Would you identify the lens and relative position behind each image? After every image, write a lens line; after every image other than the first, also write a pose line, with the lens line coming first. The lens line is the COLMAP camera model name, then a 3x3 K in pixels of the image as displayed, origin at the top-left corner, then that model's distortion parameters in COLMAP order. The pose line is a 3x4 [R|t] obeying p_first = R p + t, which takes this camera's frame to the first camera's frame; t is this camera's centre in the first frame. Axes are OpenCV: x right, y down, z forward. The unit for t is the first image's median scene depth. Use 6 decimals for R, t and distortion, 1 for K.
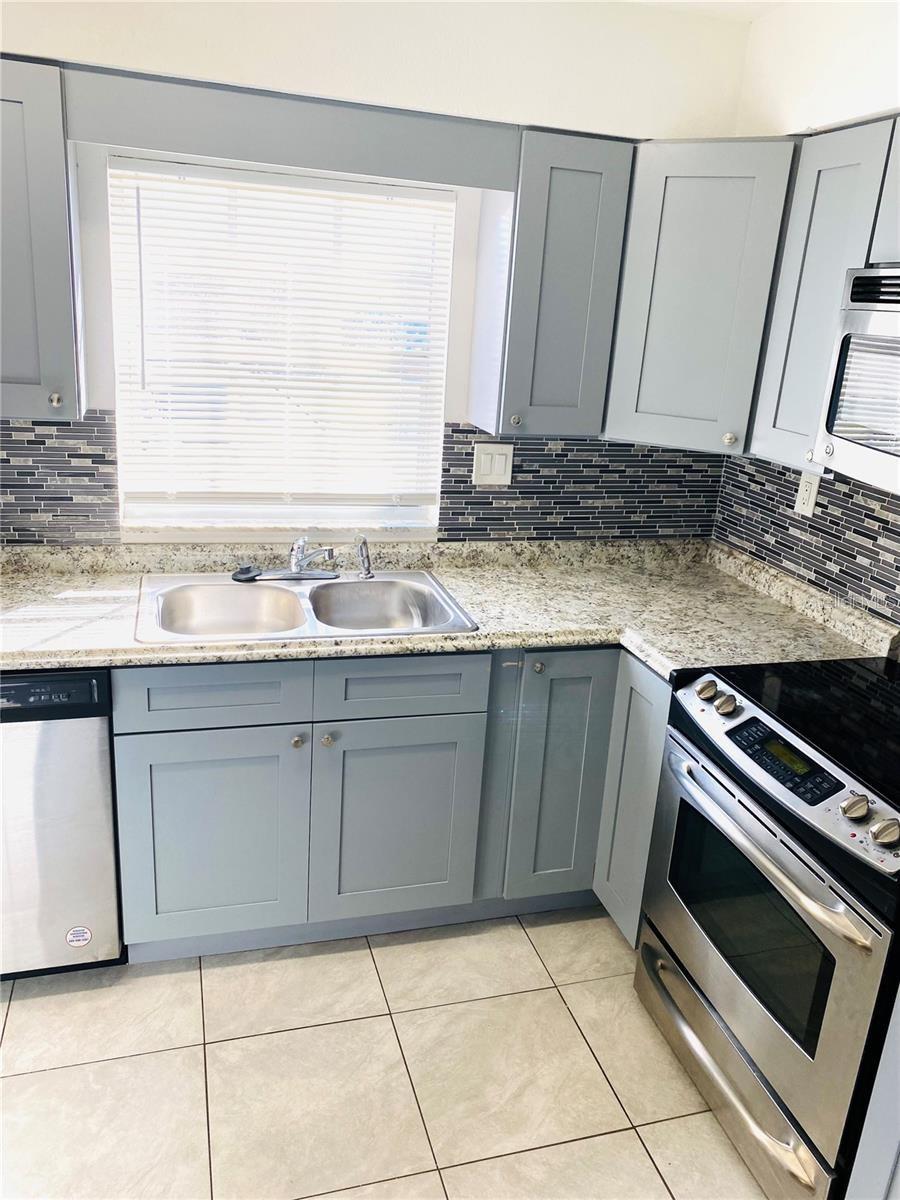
lens RADIAL K [[940.1, 0, 457.5], [0, 940.1, 592.2], [0, 0, 1]] dist [0.101355, -0.131037]
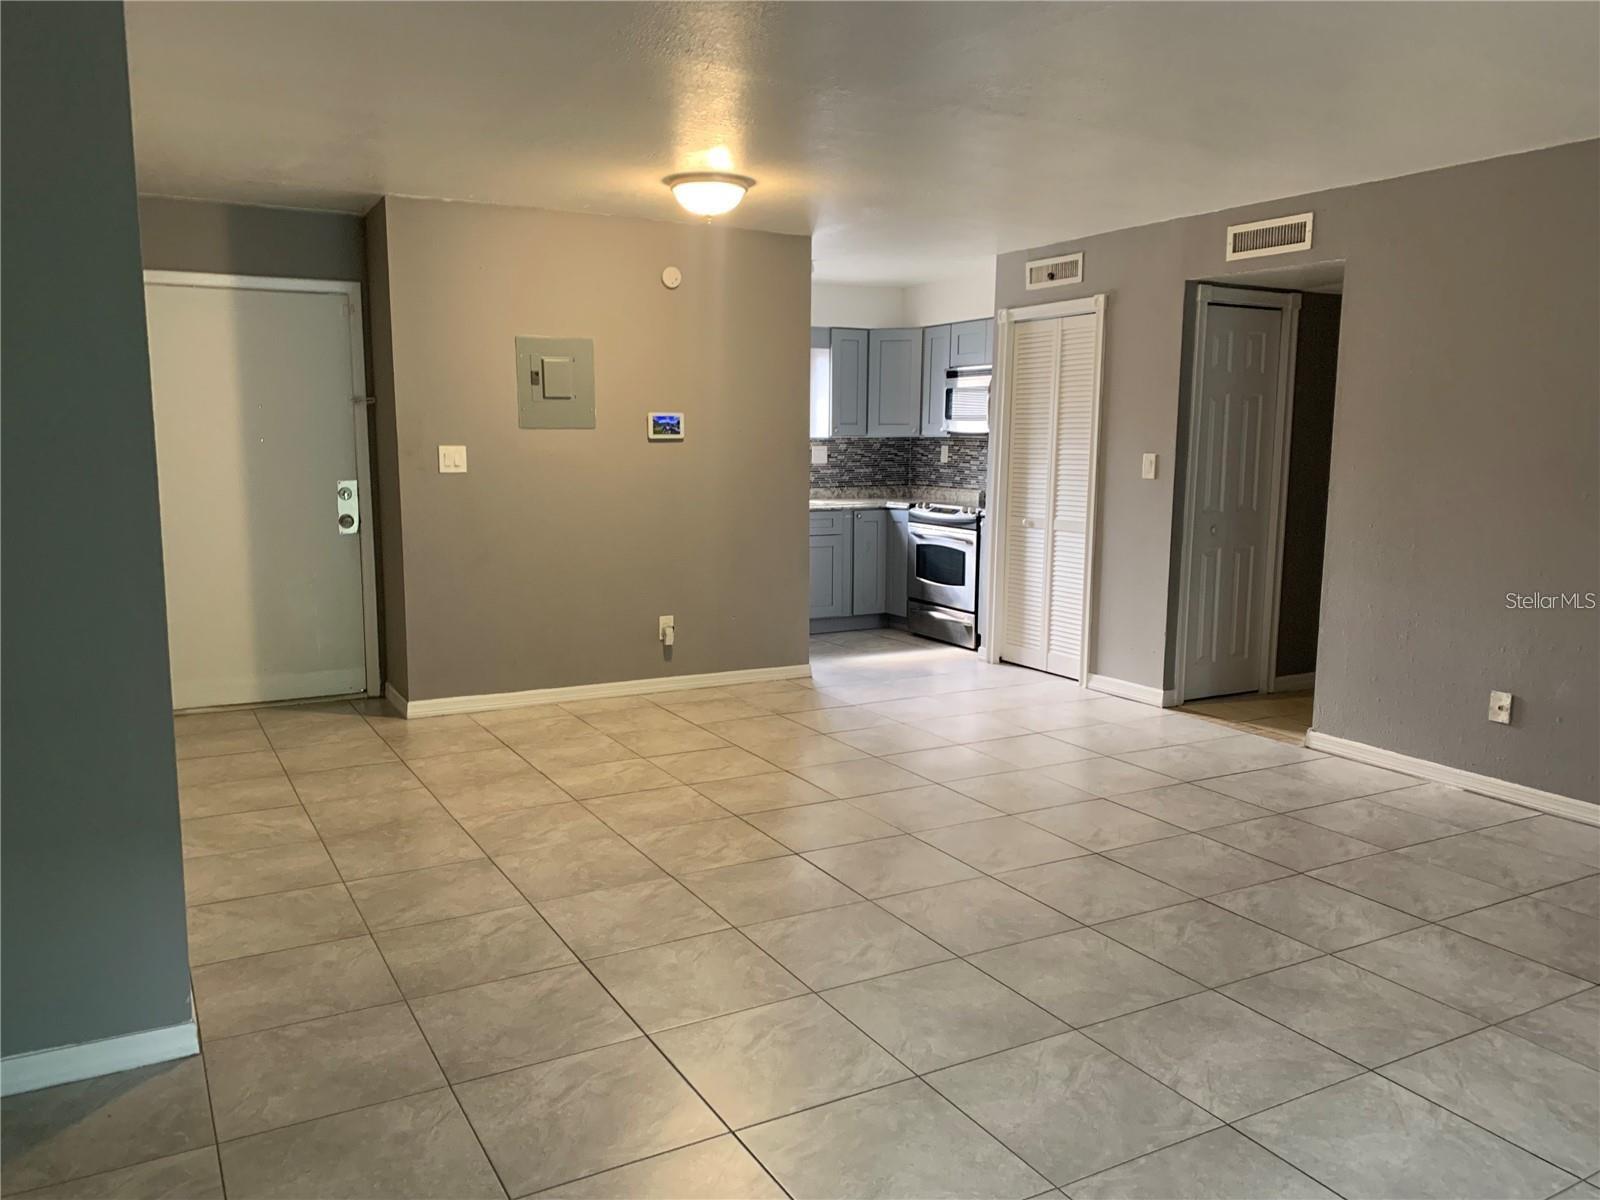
lens RADIAL K [[1213.1, 0, 778.5], [0, 1213.1, 601.7], [0, 0, 1]] dist [0.085175, -0.002610]
pose [[0.975975, -0.093340, 0.196879, -0.761483], [0.123245, 0.981644, -0.145557, 0.718484], [-0.179679, 0.166324, 0.969563, -2.058519]]
